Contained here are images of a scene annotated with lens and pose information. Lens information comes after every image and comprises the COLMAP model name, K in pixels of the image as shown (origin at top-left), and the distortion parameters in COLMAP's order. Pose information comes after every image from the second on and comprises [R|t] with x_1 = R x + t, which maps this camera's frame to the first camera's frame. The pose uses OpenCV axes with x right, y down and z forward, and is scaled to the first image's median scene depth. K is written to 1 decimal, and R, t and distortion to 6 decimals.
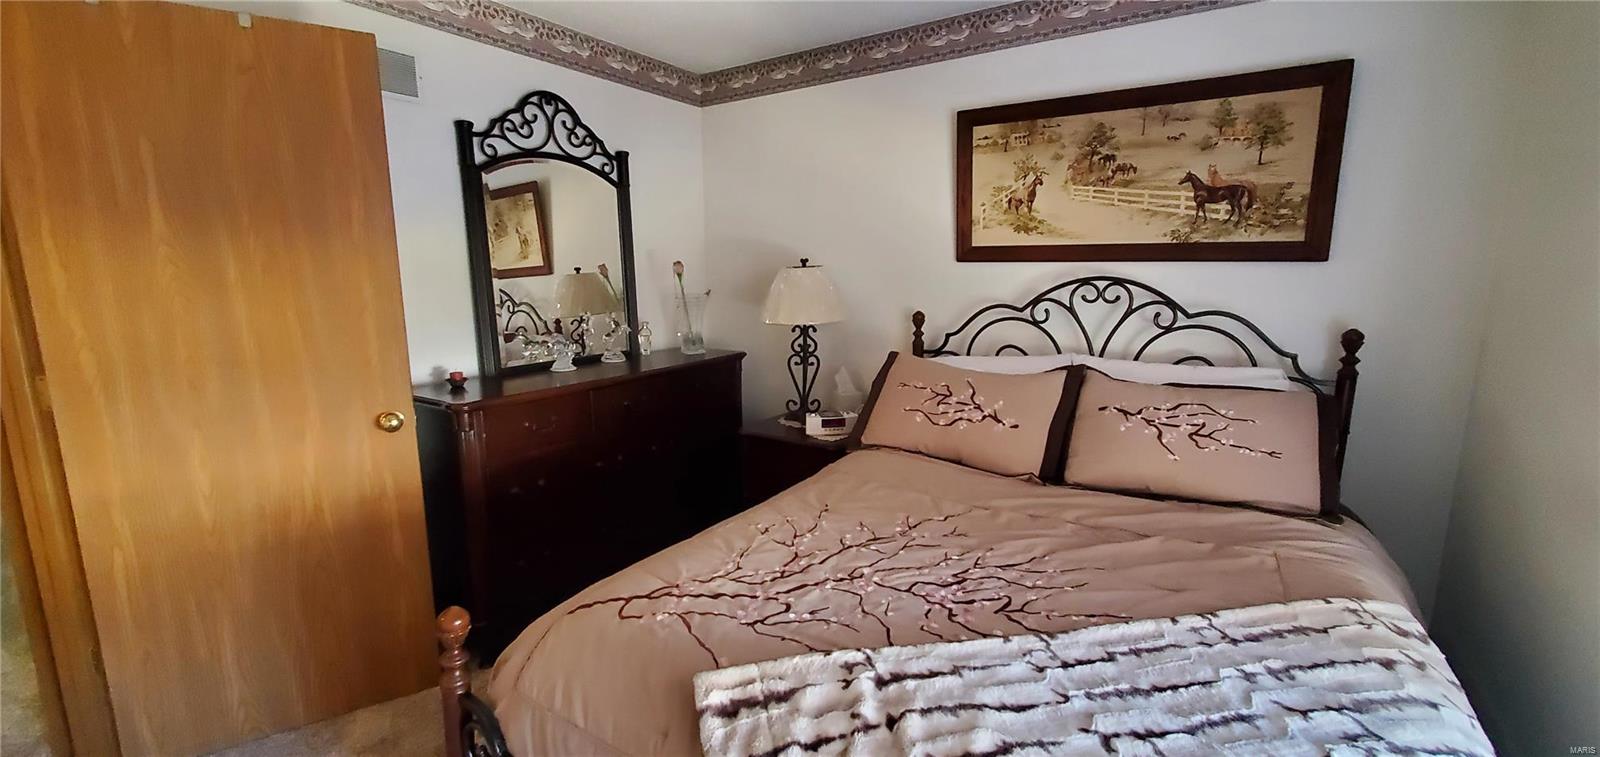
lens RADIAL K [[636.8, 0, 798.7], [0, 636.8, 375.0], [0, 0, 1]] dist [0.000512, -0.000571]
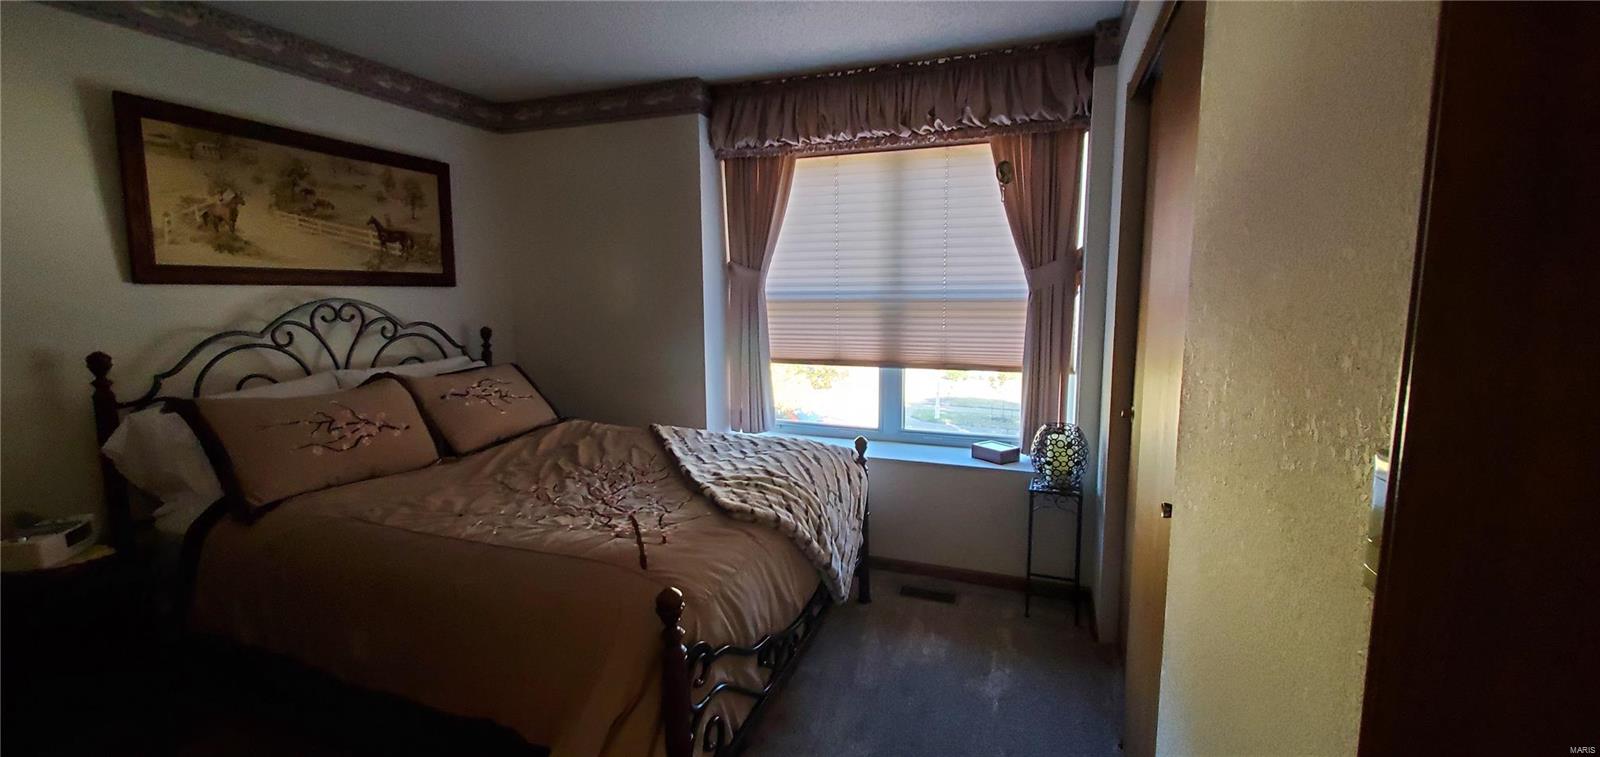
lens RADIAL K [[636.8, 0, 798.7], [0, 636.8, 375.0], [0, 0, 1]] dist [0.000512, -0.000571]
pose [[-0.231485, -0.118639, 0.965577, -0.814082], [0.178267, 0.970557, 0.161988, -0.060968], [-0.956366, 0.209629, -0.203520, 0.483314]]
